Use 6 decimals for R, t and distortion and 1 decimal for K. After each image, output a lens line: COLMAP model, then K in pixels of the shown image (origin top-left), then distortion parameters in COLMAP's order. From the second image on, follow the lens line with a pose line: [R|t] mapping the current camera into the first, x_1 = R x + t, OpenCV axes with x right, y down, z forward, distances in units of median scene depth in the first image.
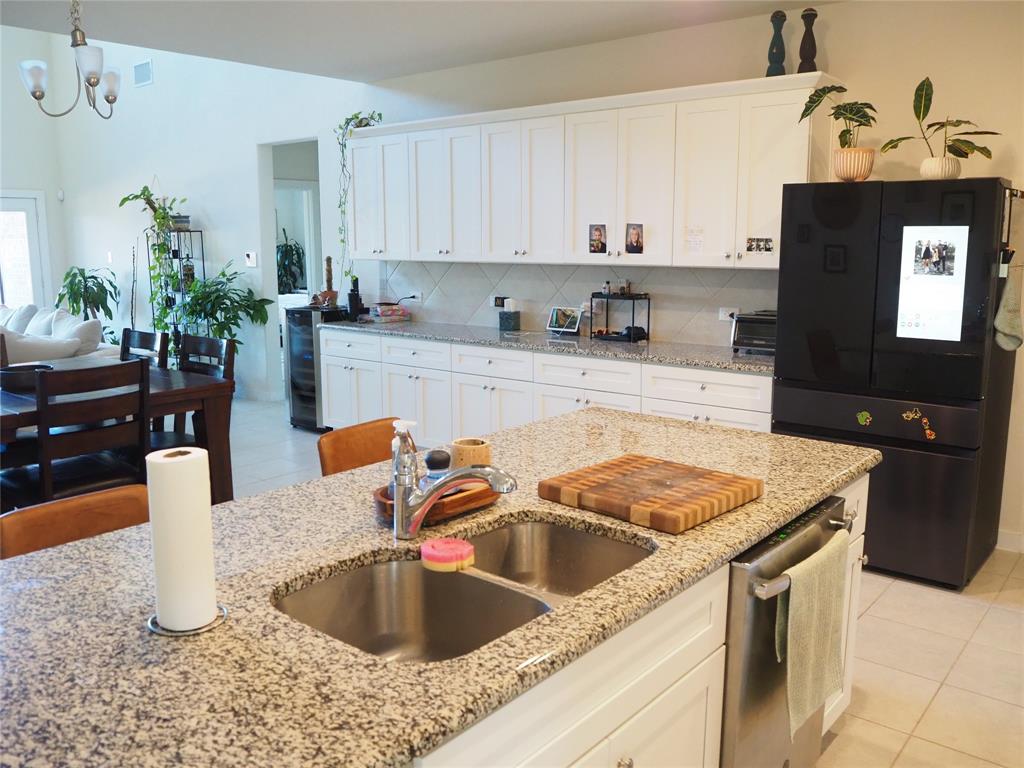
lens RADIAL K [[857.1, 0, 512.0], [0, 857.1, 384.0], [0, 0, 1]] dist [-0.071783, 0.014251]
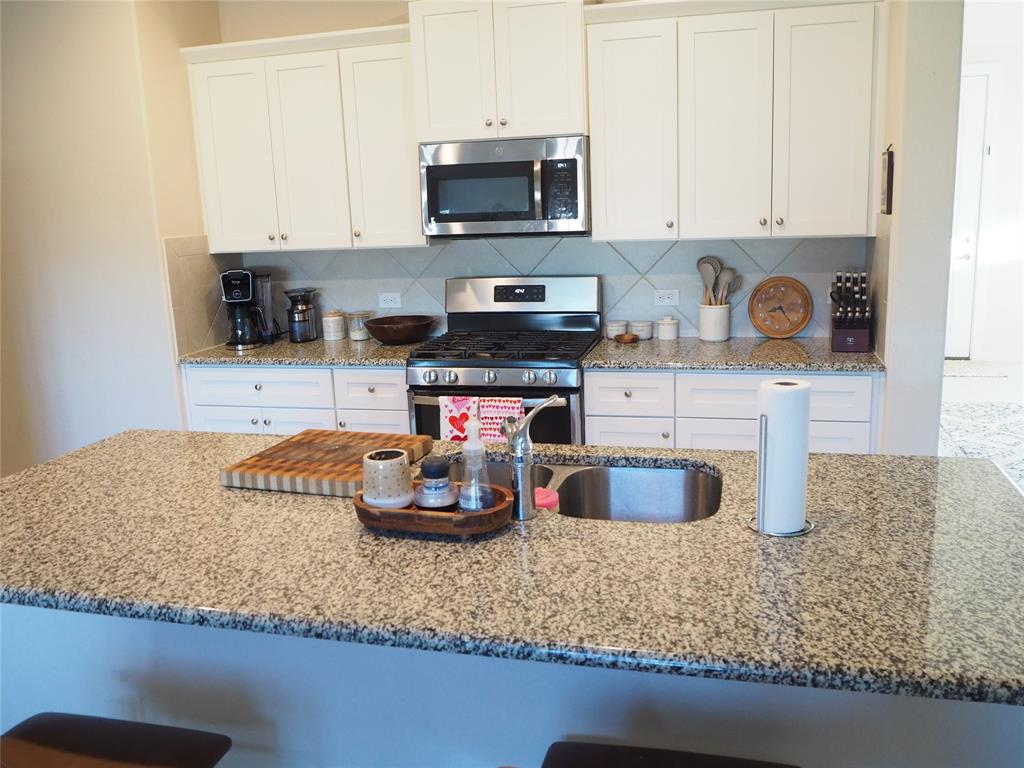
lens RADIAL K [[857.1, 0, 512.0], [0, 857.1, 384.0], [0, 0, 1]] dist [-0.071783, 0.014251]
pose [[-0.420702, -0.175059, 0.890148, -0.902063], [0.189944, 0.942460, 0.275118, -0.225515], [-0.887091, 0.284821, -0.363244, 1.227497]]
